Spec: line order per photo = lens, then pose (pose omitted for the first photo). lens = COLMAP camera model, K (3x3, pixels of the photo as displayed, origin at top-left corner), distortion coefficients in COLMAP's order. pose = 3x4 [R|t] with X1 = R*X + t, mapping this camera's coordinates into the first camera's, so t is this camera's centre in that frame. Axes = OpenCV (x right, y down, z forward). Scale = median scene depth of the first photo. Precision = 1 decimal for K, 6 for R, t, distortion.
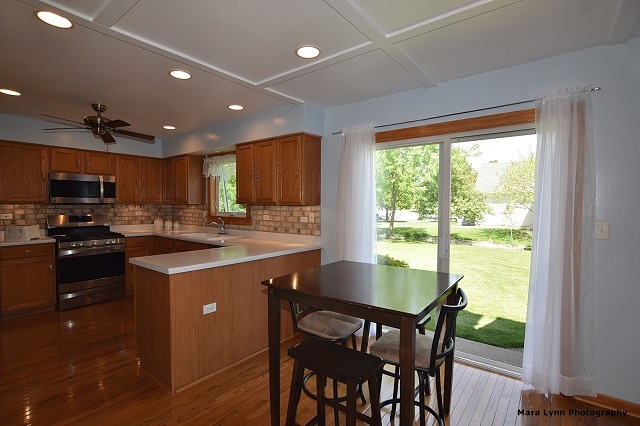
lens RADIAL K [[314.4, 0, 315.6], [0, 314.4, 213.0], [0, 0, 1]] dist [-0.024415, 0.006852]
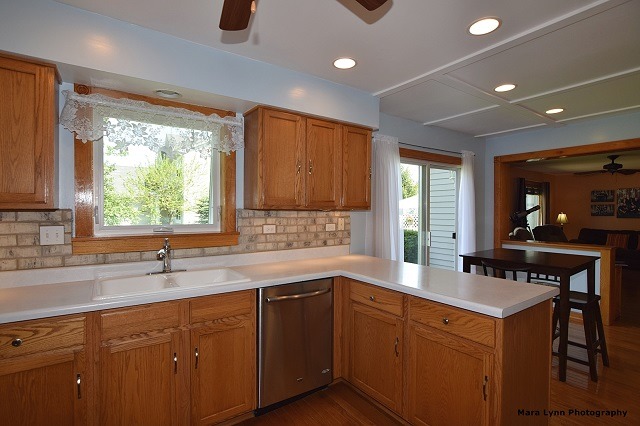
lens RADIAL K [[314.4, 0, 319.9], [0, 314.4, 213.7], [0, 0, 1]] dist [-0.024415, 0.006852]
pose [[0.286446, -0.005528, 0.958081, -0.819207], [0.034648, 0.999389, -0.004593, -0.011944], [-0.957470, 0.034511, 0.286462, 0.776548]]
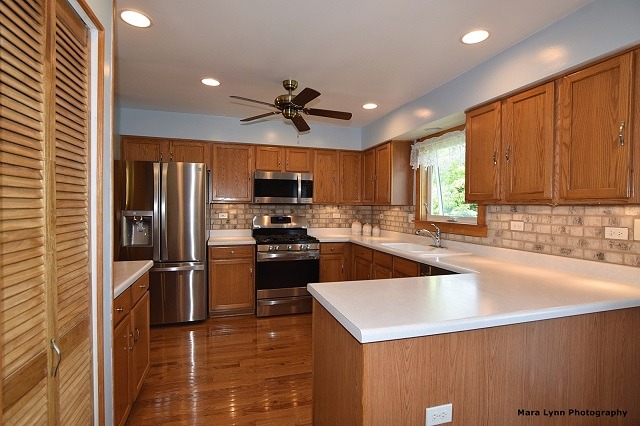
lens RADIAL K [[314.4, 0, 315.3], [0, 314.4, 213.8], [0, 0, 1]] dist [-0.024415, 0.006852]
pose [[0.821344, 0.015287, -0.570228, -0.147120], [-0.021606, 0.999757, -0.004320, 0.002321], [0.570024, 0.015869, 0.821475, 0.321144]]
